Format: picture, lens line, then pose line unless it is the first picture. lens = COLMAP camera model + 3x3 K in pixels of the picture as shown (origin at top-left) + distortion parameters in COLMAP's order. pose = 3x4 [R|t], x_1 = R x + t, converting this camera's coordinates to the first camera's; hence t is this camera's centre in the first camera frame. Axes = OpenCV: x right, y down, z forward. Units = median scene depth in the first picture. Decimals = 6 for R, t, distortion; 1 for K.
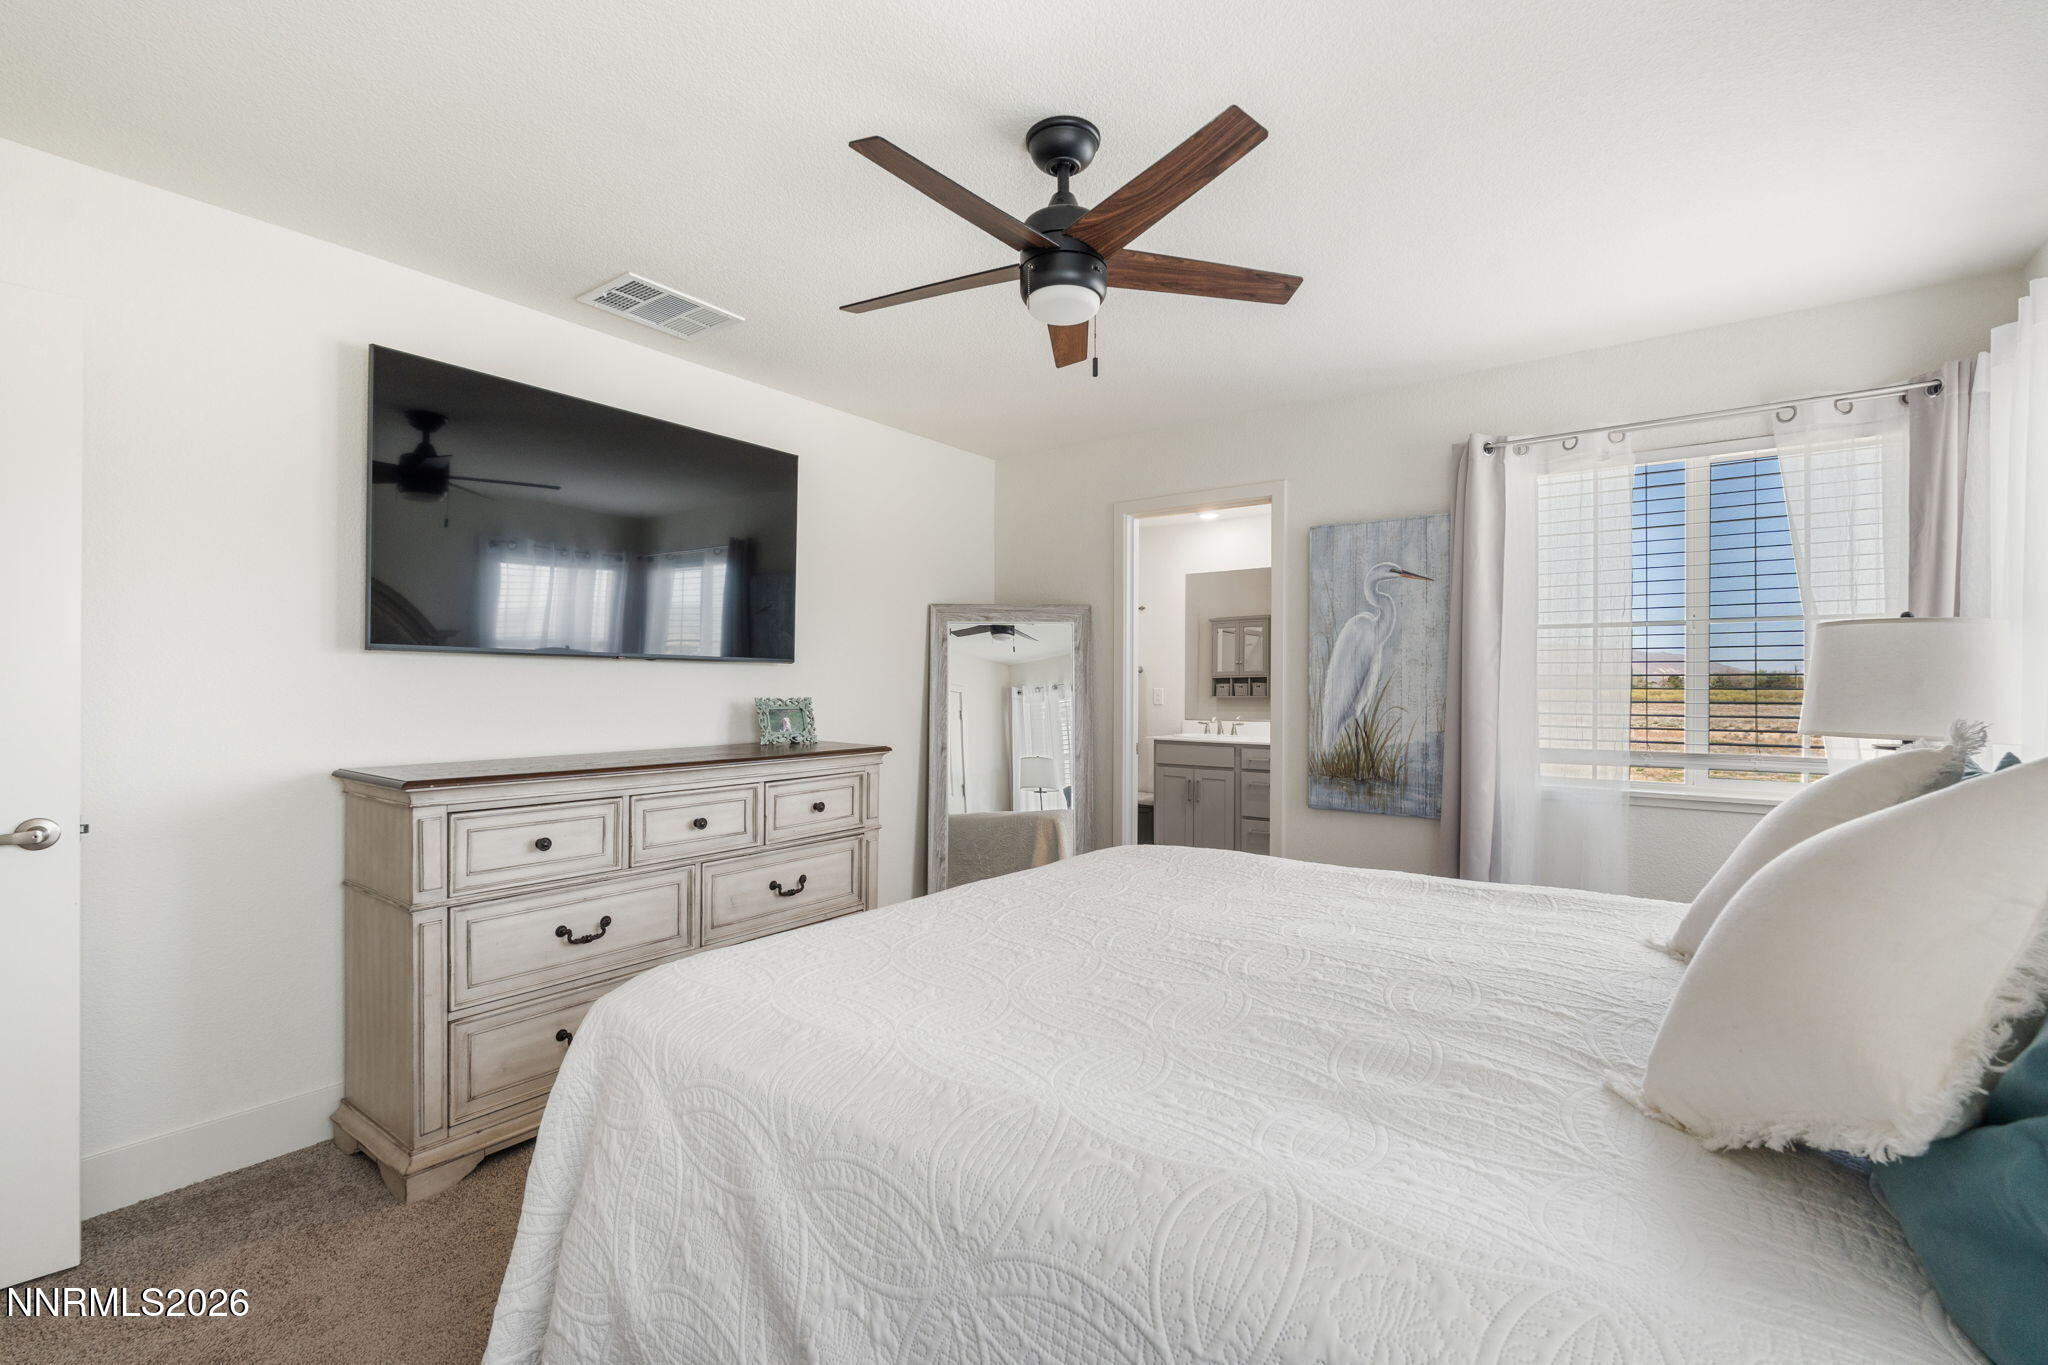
lens RADIAL K [[900.2, 0, 1021.6], [0, 900.2, 688.9], [0, 0, 1]] dist [-0.003237, 0.000394]
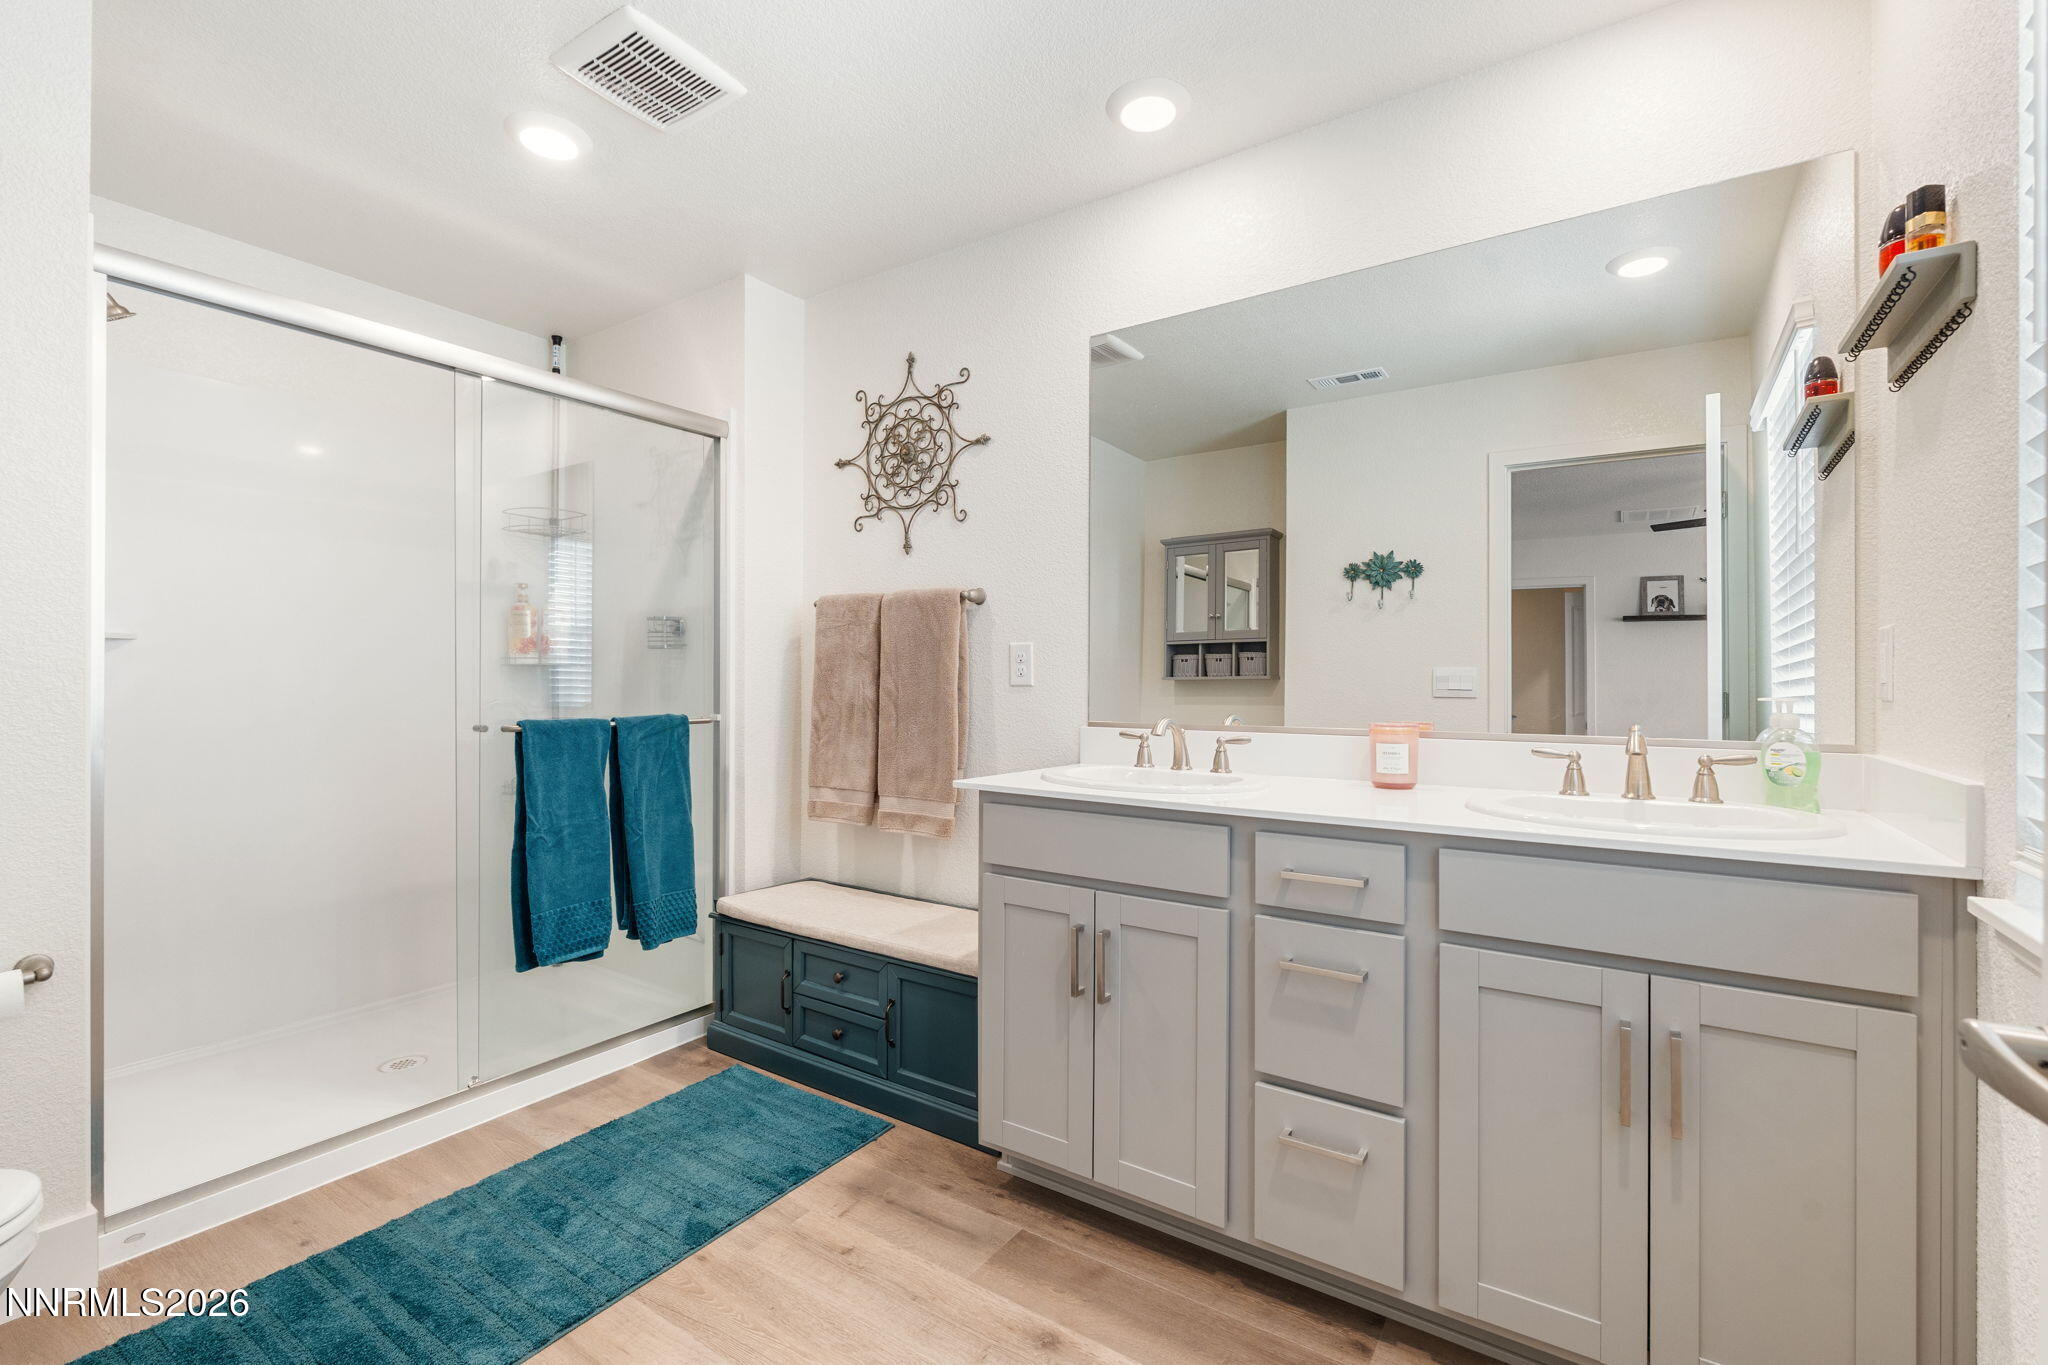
lens RADIAL K [[900.2, 0, 1025.8], [0, 900.2, 681.6], [0, 0, 1]] dist [-0.003237, 0.000394]
pose [[0.998926, 0.002548, 0.046256, 0.100619], [-0.002548, 0.999997, -0.000069, 0.011172], [-0.046256, -0.000049, 0.998930, 0.456042]]
